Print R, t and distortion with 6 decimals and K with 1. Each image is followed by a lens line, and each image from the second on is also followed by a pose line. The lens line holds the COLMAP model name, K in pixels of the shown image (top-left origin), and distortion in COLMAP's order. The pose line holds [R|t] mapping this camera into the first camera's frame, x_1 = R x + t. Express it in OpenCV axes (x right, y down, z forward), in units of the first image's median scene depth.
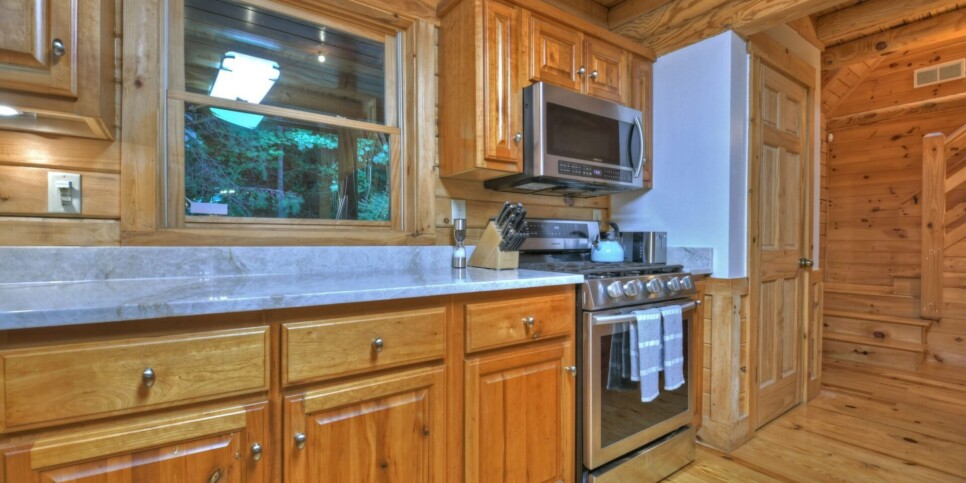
lens RADIAL K [[423.5, 0, 480.2], [0, 423.5, 233.6], [0, 0, 1]] dist [-0.019651, -0.000297]
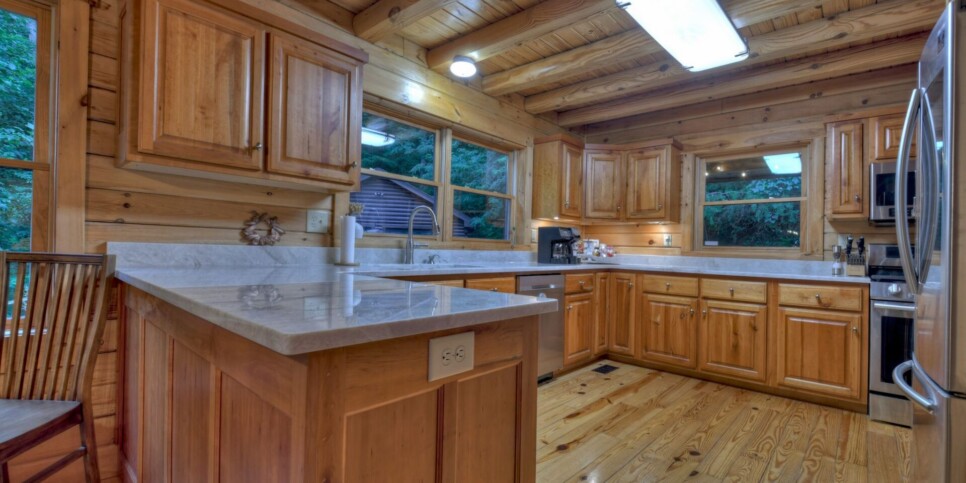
lens RADIAL K [[423.5, 0, 479.2], [0, 423.5, 245.3], [0, 0, 1]] dist [-0.019651, -0.000297]
pose [[0.192878, -0.009290, -0.981179, 2.174286], [-0.017190, 0.999770, -0.012845, 0.015330], [0.981072, 0.019344, 0.192674, -1.233318]]
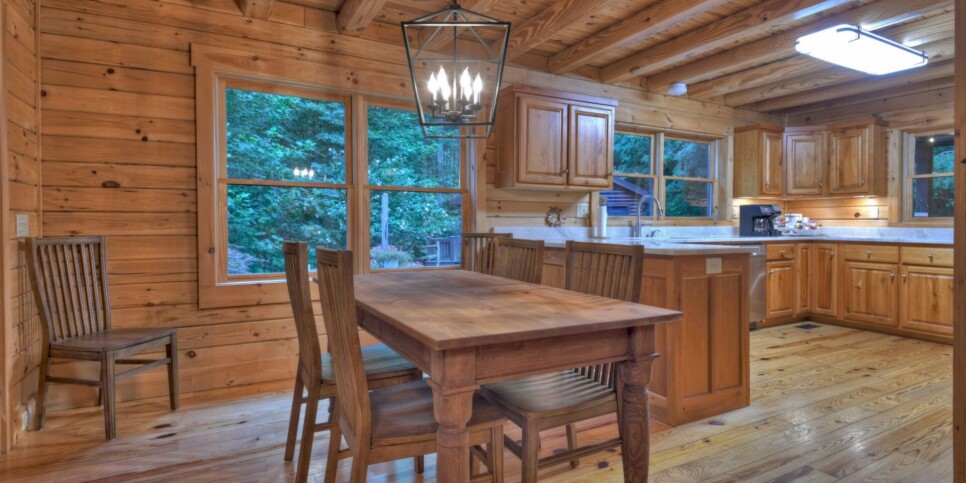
lens RADIAL K [[476.2, 0, 480.1], [0, 476.2, 231.9], [0, 0, 1]] dist [-0.029998, -0.004250]
pose [[-0.159160, 0.008246, -0.987218, 3.685835], [0.007801, 0.999944, 0.007095, 0.015922], [0.987222, -0.006572, -0.159216, -1.820383]]
